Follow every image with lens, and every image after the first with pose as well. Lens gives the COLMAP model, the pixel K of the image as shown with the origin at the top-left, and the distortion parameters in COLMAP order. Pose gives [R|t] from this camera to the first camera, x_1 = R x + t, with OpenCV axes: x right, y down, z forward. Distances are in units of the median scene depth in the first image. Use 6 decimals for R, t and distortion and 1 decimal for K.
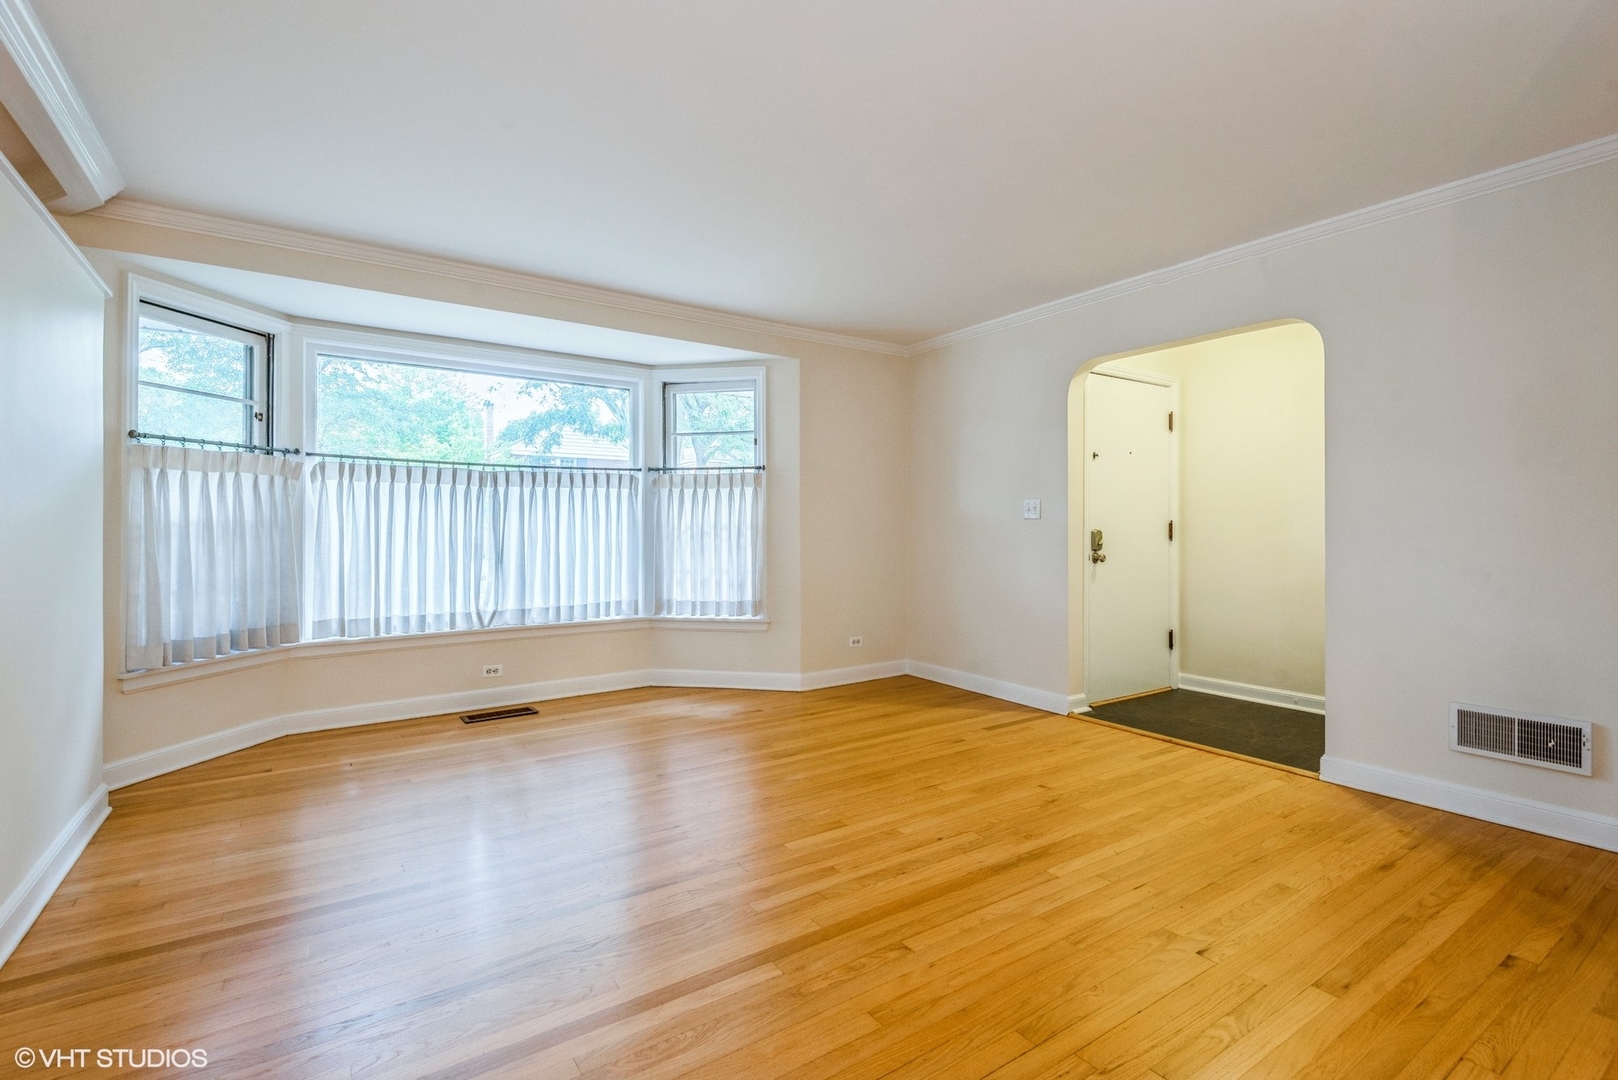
lens RADIAL K [[736.5, 0, 811.4], [0, 736.5, 533.2], [0, 0, 1]] dist [0.014211, -0.003172]
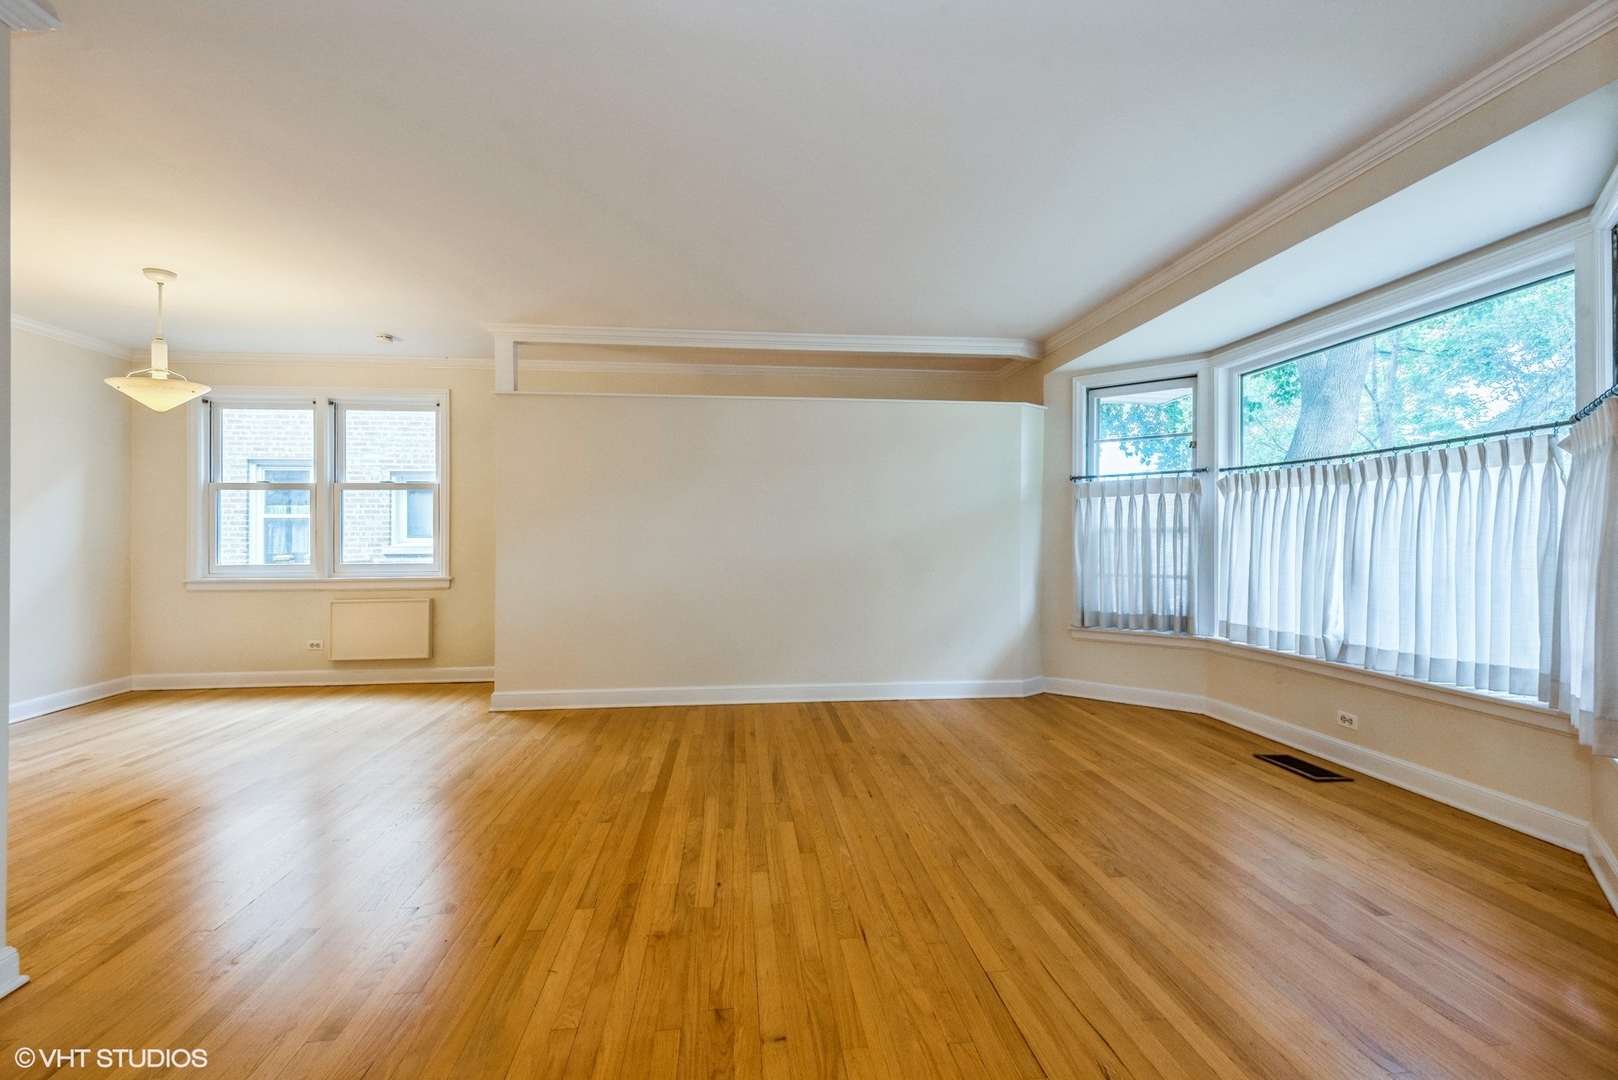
lens RADIAL K [[736.5, 0, 813.6], [0, 736.5, 534.6], [0, 0, 1]] dist [0.014211, -0.003172]
pose [[-0.472135, -0.000967, -0.881526, 0.690443], [-0.004760, 0.999988, 0.001453, -0.009477], [0.881513, 0.004882, -0.472134, 1.153969]]
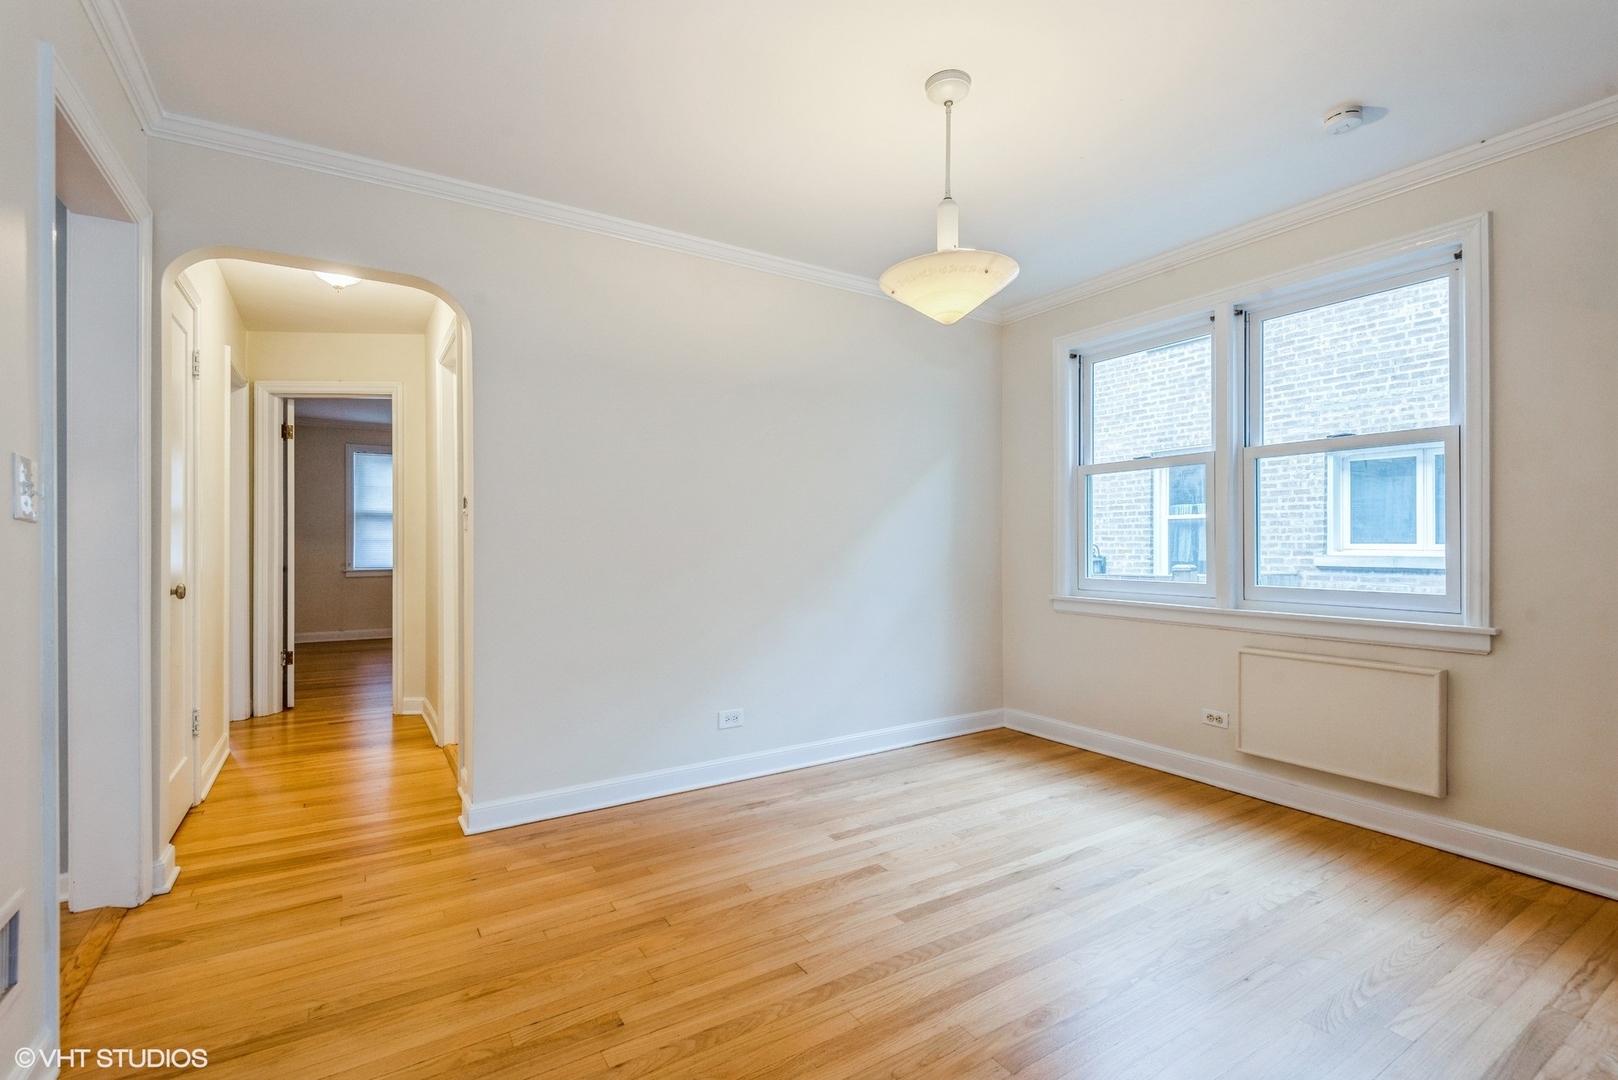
lens RADIAL K [[736.5, 0, 806.2], [0, 736.5, 531.5], [0, 0, 1]] dist [0.014211, -0.003172]
pose [[-0.999298, -0.003386, 0.037310, 0.387989], [-0.003629, 0.999973, -0.006459, -0.001950], [-0.037287, -0.006590, -0.999283, 0.619372]]
